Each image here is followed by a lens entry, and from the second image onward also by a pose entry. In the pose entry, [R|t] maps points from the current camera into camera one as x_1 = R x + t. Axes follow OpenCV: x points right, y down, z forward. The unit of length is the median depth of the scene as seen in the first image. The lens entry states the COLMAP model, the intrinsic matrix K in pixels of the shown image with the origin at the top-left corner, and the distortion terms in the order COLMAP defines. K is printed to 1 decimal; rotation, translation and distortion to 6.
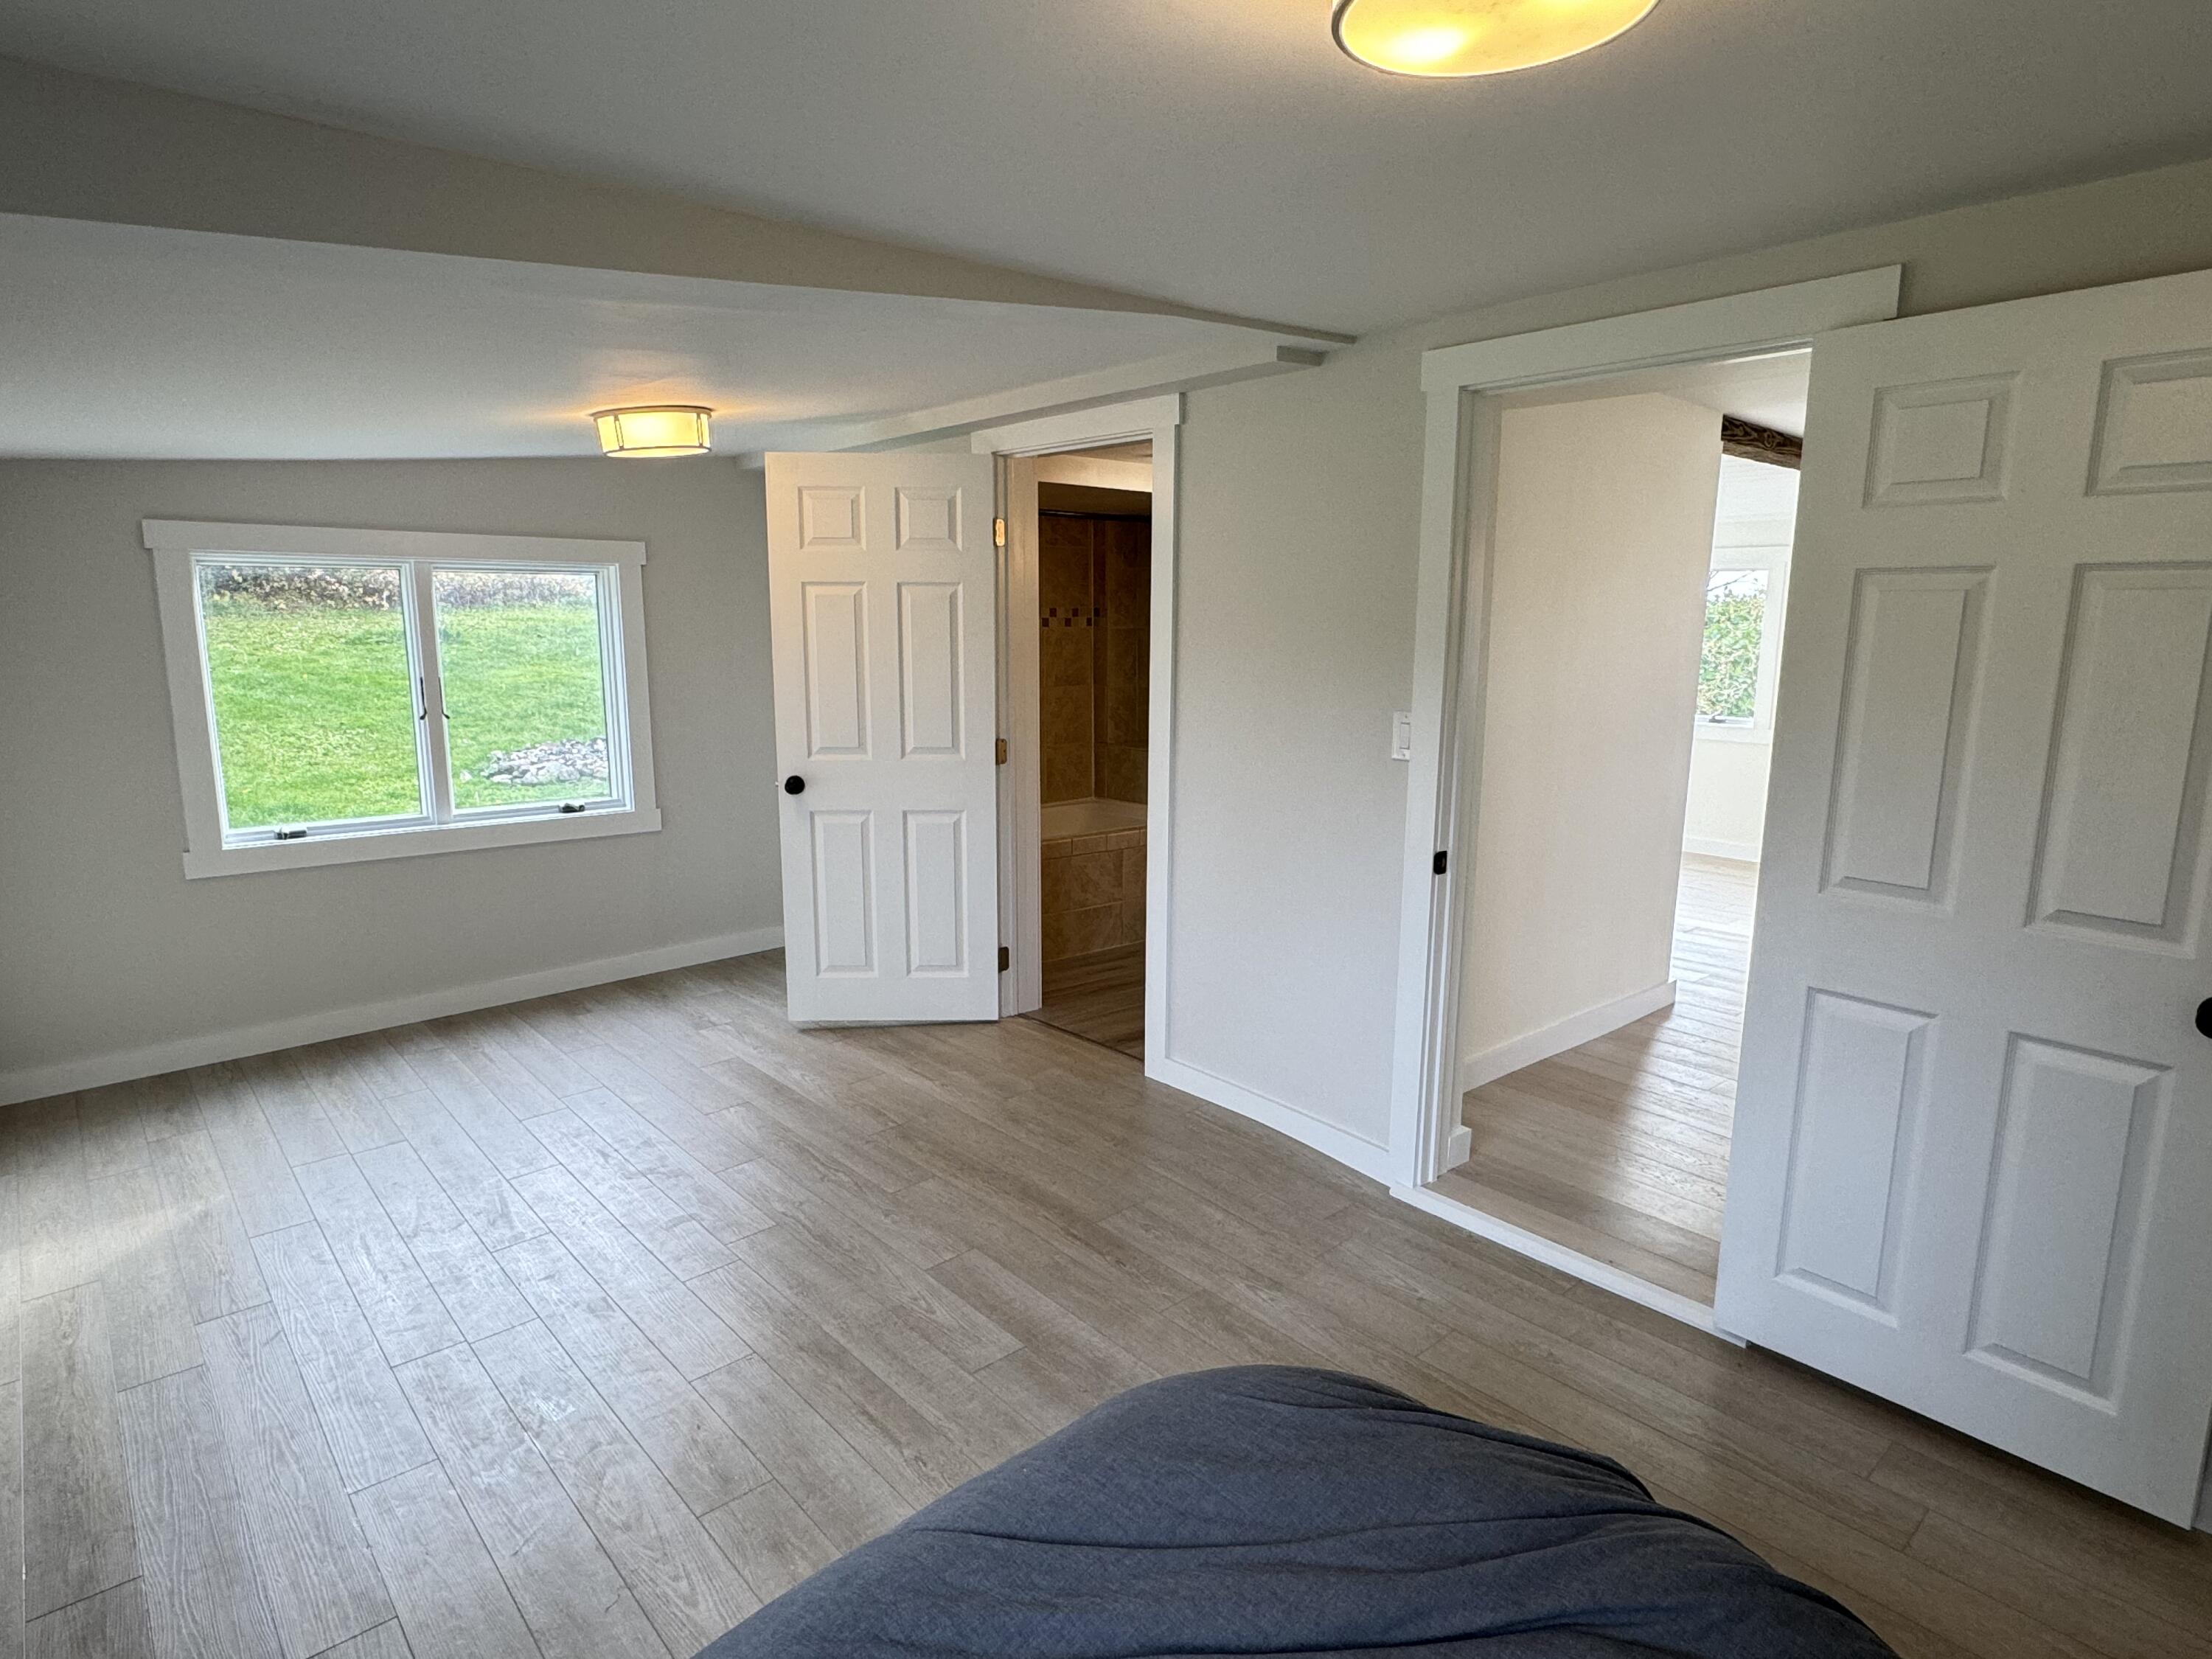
lens RADIAL K [[1232.7, 0, 1098.0], [0, 1232.7, 825.0], [0, 0, 1]] dist [0.000451, 0.002359]
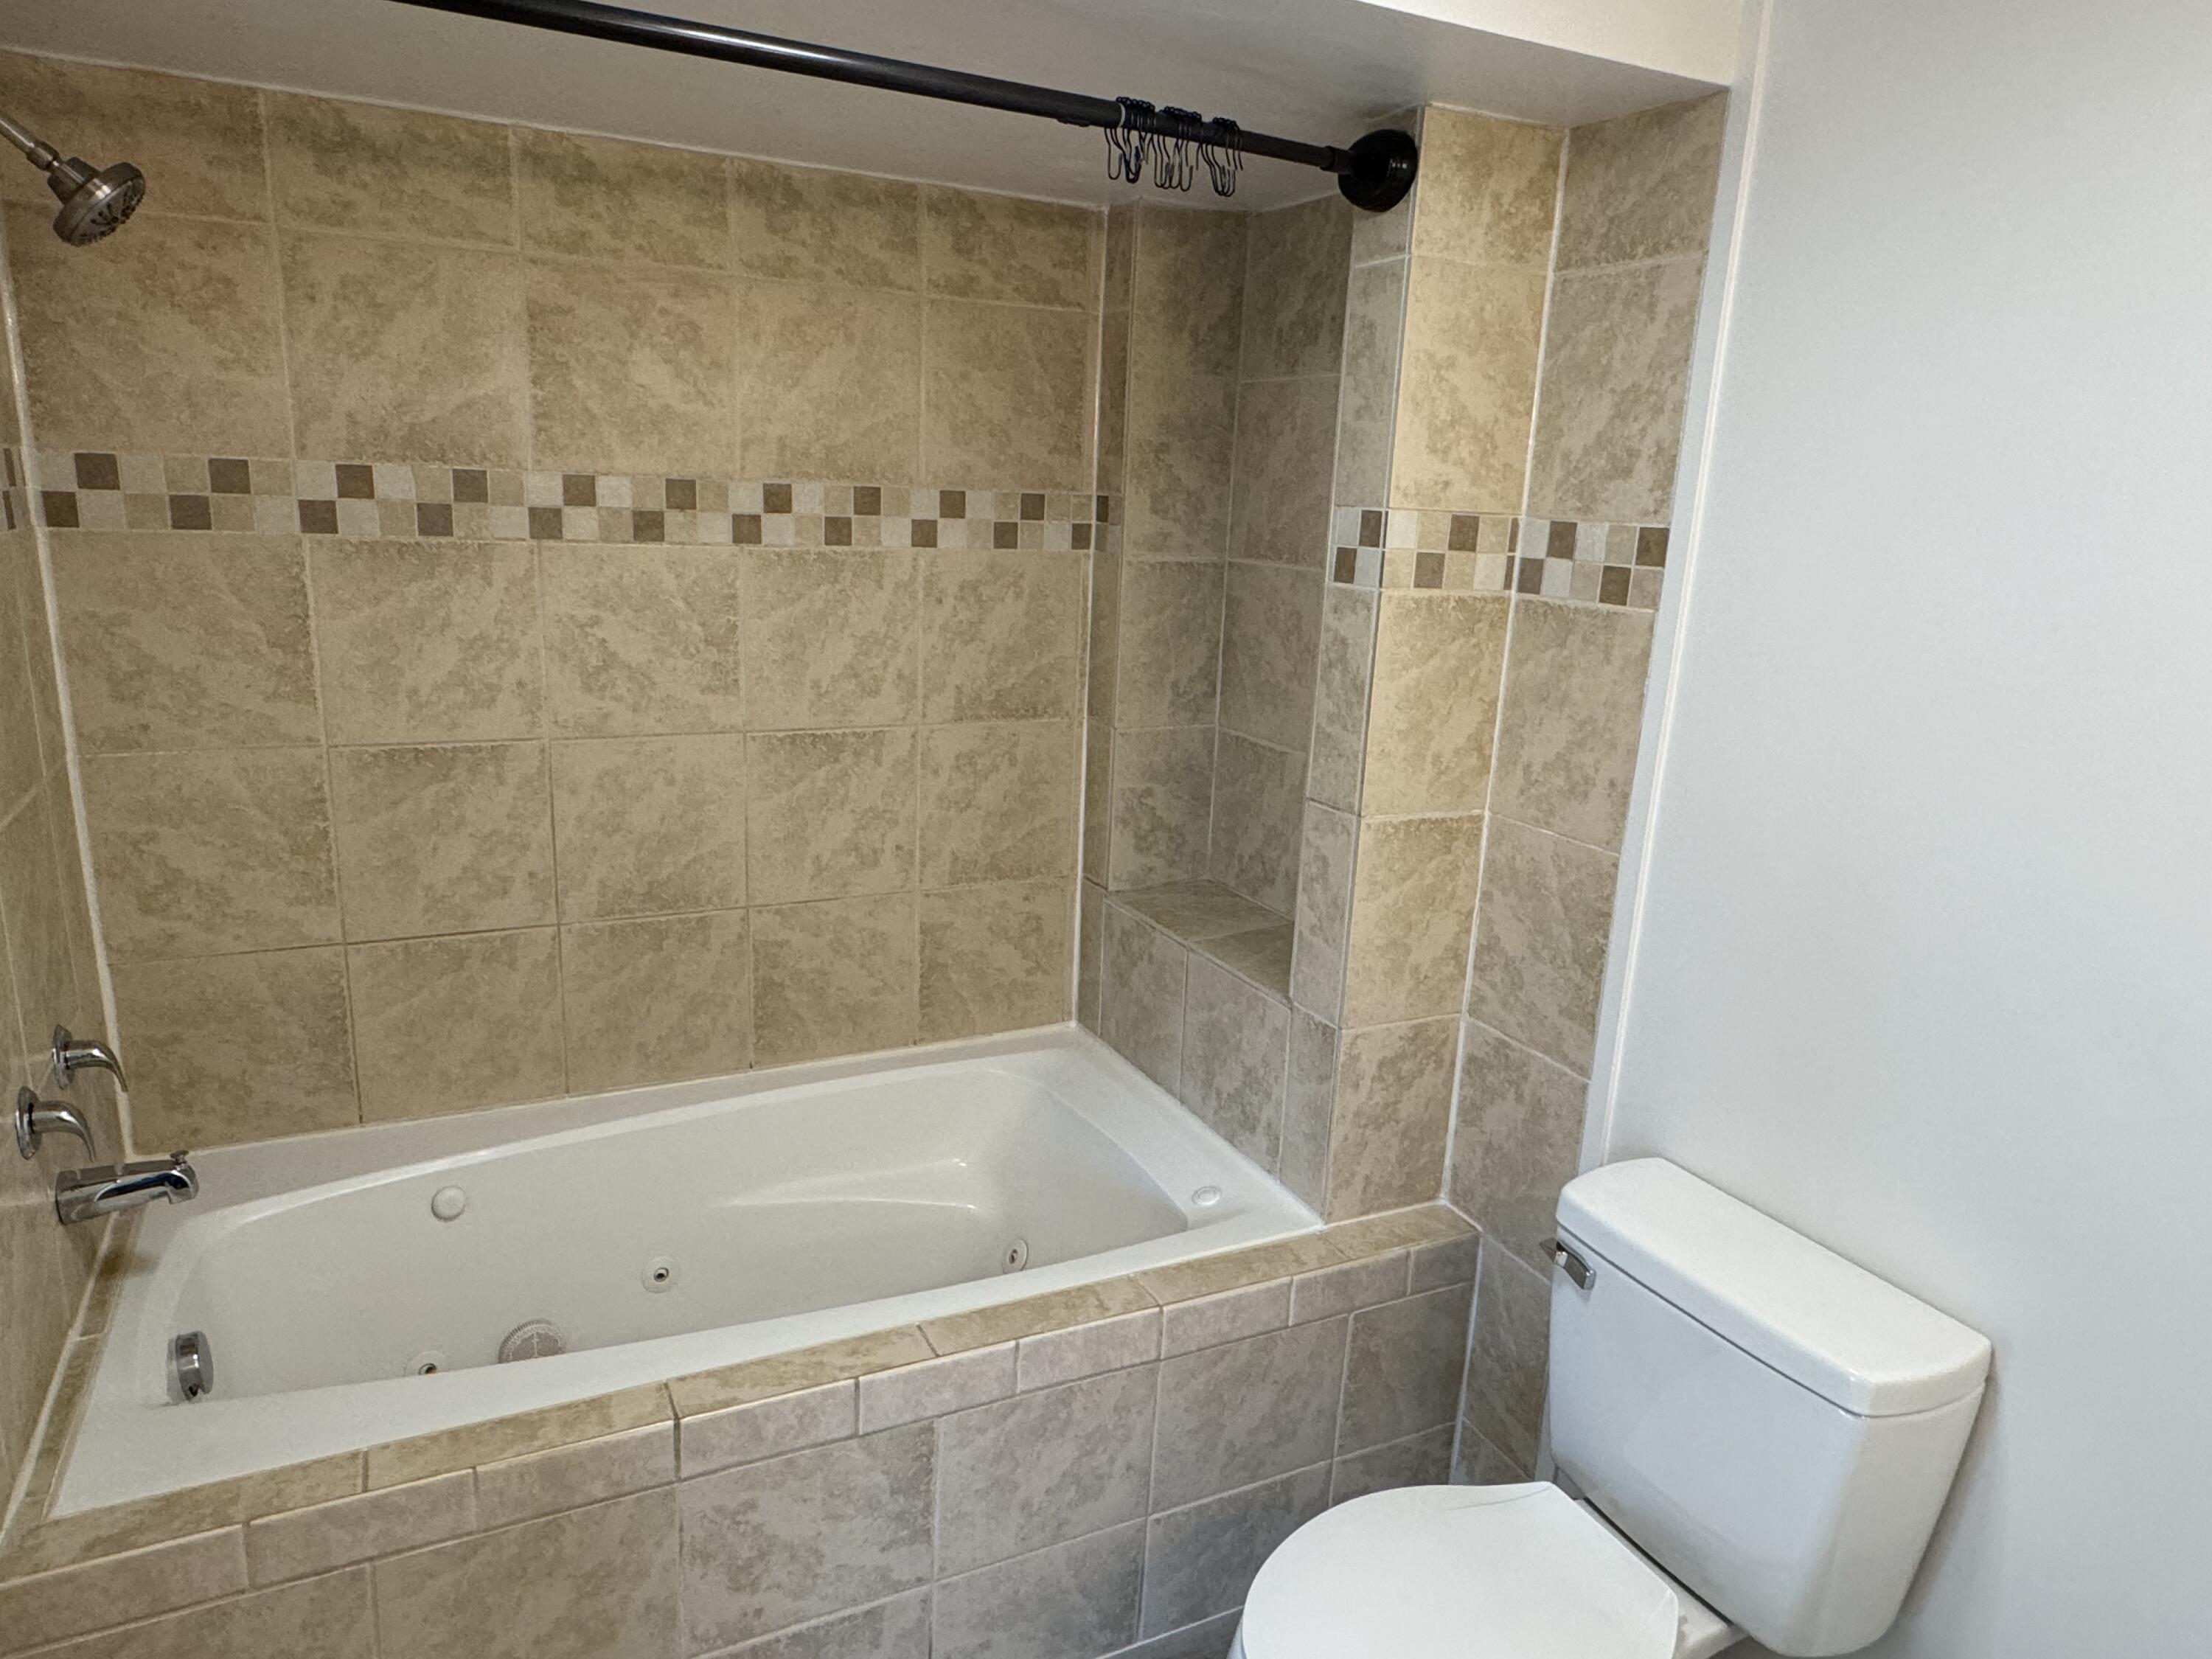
lens RADIAL K [[1408.5, 0, 1100.0], [0, 1408.5, 827.2], [0, 0, 1]] dist [0.001128, 0.004345]
pose [[0.965903, 0.096803, -0.240126, 0.100365], [-0.080298, 0.993744, 0.077616, -0.116167], [0.246137, -0.055688, 0.967634, 0.624085]]
